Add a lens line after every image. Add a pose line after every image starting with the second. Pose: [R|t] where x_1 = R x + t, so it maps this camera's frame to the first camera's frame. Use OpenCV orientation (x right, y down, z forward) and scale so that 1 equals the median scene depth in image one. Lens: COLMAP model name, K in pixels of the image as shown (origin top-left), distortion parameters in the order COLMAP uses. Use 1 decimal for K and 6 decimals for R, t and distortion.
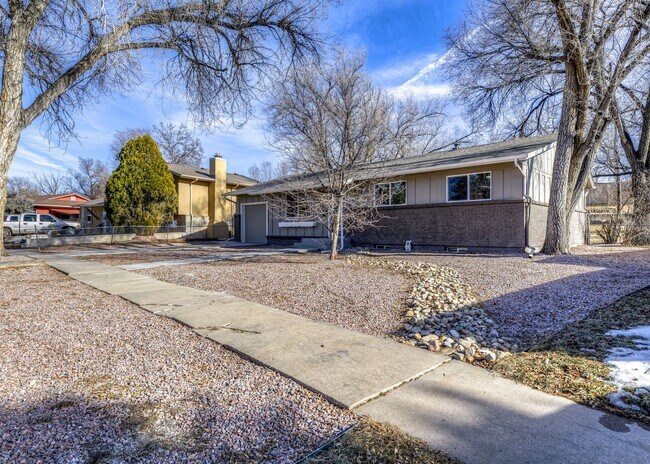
lens RADIAL K [[357.8, 0, 325.0], [0, 357.8, 232.0], [0, 0, 1]] dist [0.000492, 0.000123]
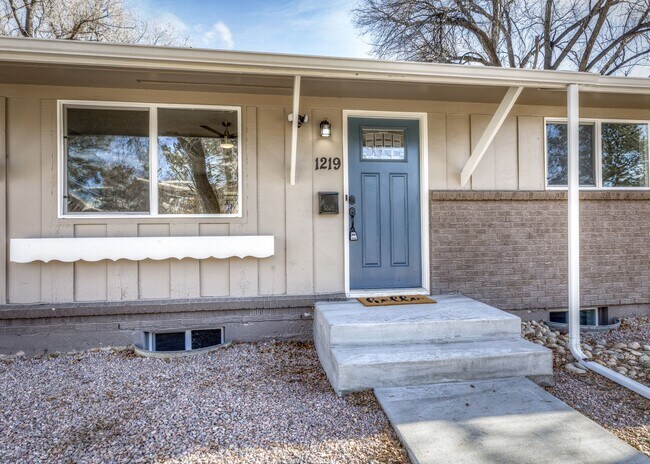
lens RADIAL K [[422.8, 0, 325.0], [0, 422.8, 232.0], [0, 0, 1]] dist [0.001460, 0.000763]
pose [[0.607603, -0.012246, 0.794146, -0.242202], [0.007932, 0.999925, 0.009351, -0.035084], [-0.794201, 0.000618, 0.607655, 0.869945]]
